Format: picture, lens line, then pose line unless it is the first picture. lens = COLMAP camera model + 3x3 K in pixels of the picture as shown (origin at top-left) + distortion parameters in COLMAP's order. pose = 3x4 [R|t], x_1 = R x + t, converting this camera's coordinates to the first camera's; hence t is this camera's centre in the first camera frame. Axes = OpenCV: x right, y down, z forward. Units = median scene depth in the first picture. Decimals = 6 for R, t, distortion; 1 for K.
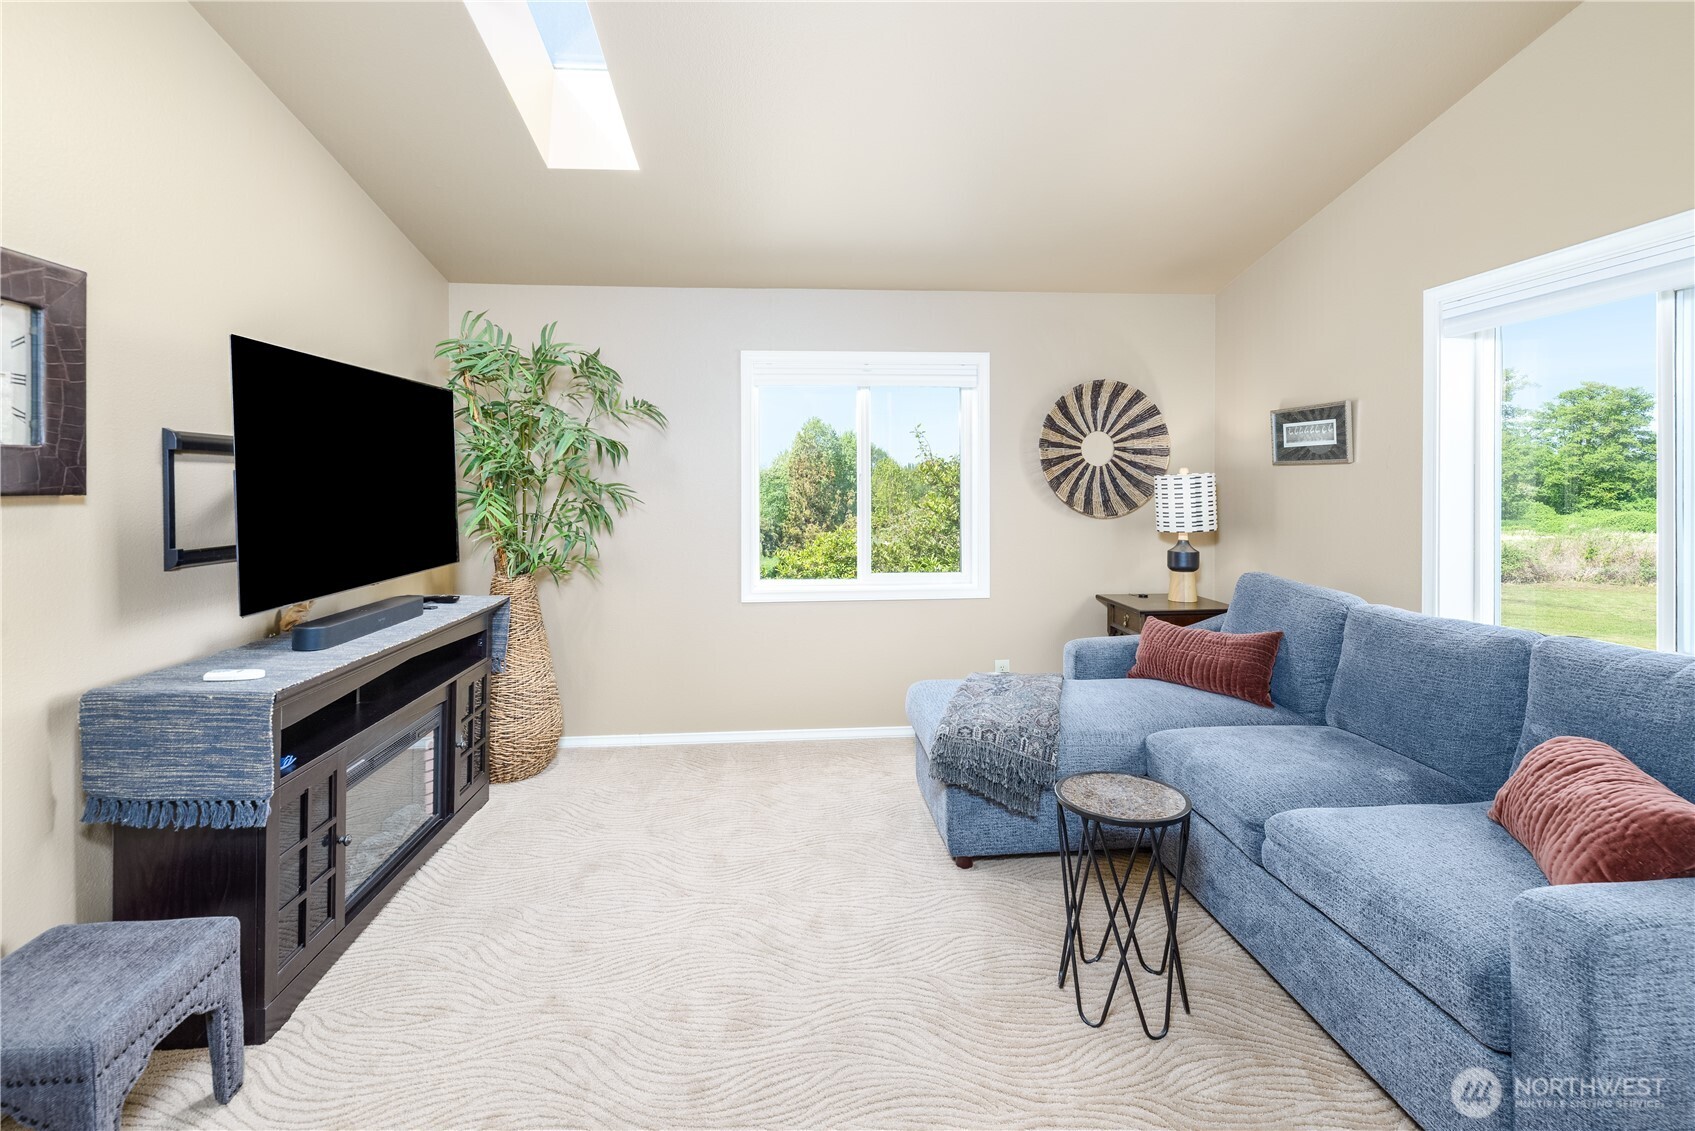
lens RADIAL K [[750.8, 0, 843.6], [0, 750.8, 483.5], [0, 0, 1]] dist [0.000172, -0.000313]
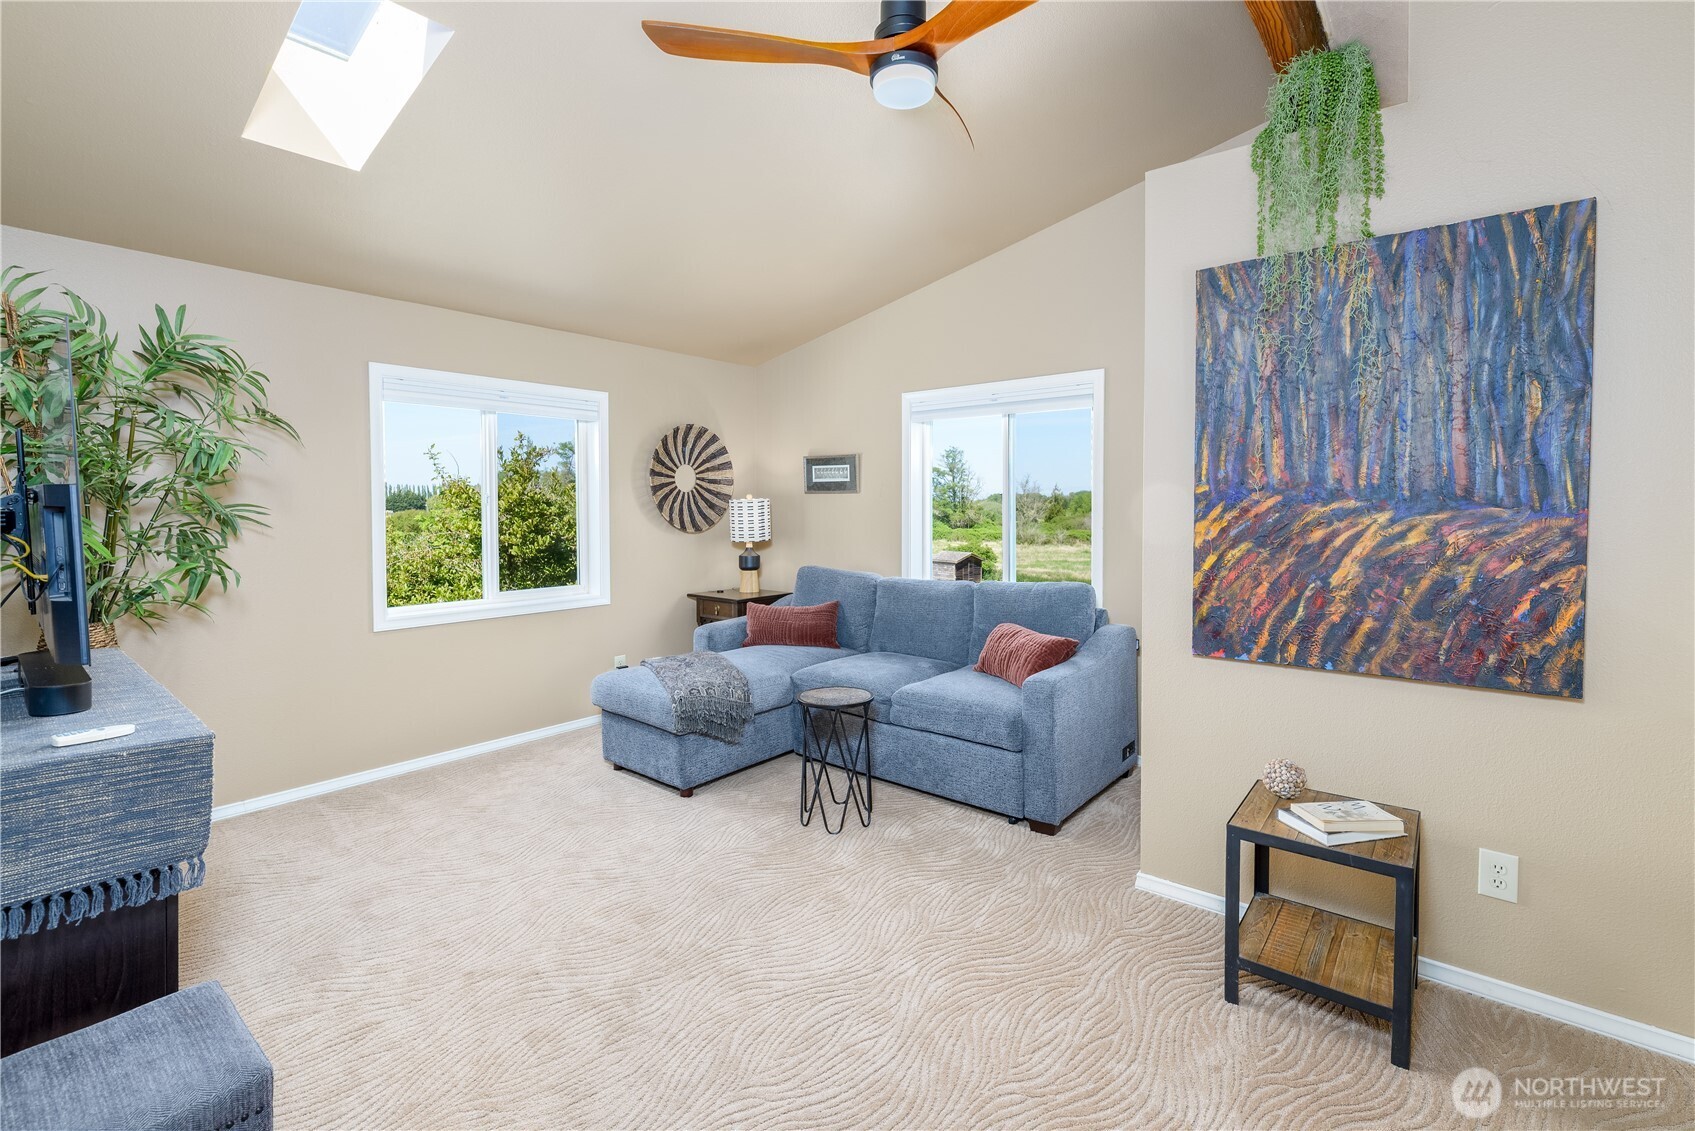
lens RADIAL K [[752.8, 0, 850.0], [0, 752.8, 518.3], [0, 0, 1]] dist [-0.000575, -0.000226]
pose [[0.691535, -0.009185, 0.722284, -0.412103], [-0.001443, 0.999900, 0.014096, 0.002742], [-0.722341, -0.010790, 0.691453, -0.078432]]
